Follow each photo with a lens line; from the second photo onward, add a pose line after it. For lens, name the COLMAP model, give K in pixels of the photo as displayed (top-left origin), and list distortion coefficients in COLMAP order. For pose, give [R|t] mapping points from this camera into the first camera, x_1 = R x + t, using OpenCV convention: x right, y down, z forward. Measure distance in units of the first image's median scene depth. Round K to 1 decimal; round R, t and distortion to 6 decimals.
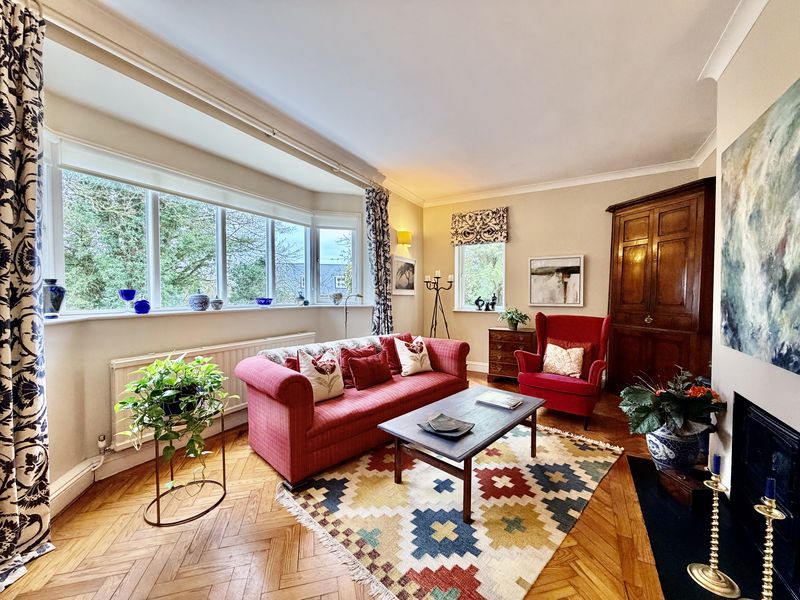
lens RADIAL K [[318.8, 0, 400.0], [0, 318.8, 300.0], [0, 0, 1]] dist [0.003469, -0.000689]
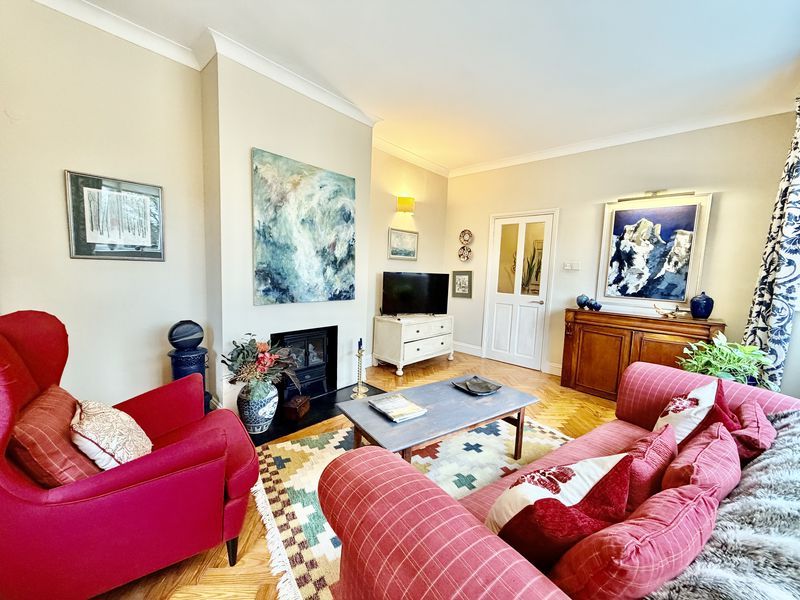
lens RADIAL K [[318.8, 0, 401.4], [0, 318.8, 300.9], [0, 0, 1]] dist [0.003469, -0.000689]
pose [[-0.976422, -0.061464, 0.206937, 0.244051], [-0.036310, 0.991714, 0.123228, -0.072297], [-0.212796, 0.112808, -0.970563, 2.795891]]
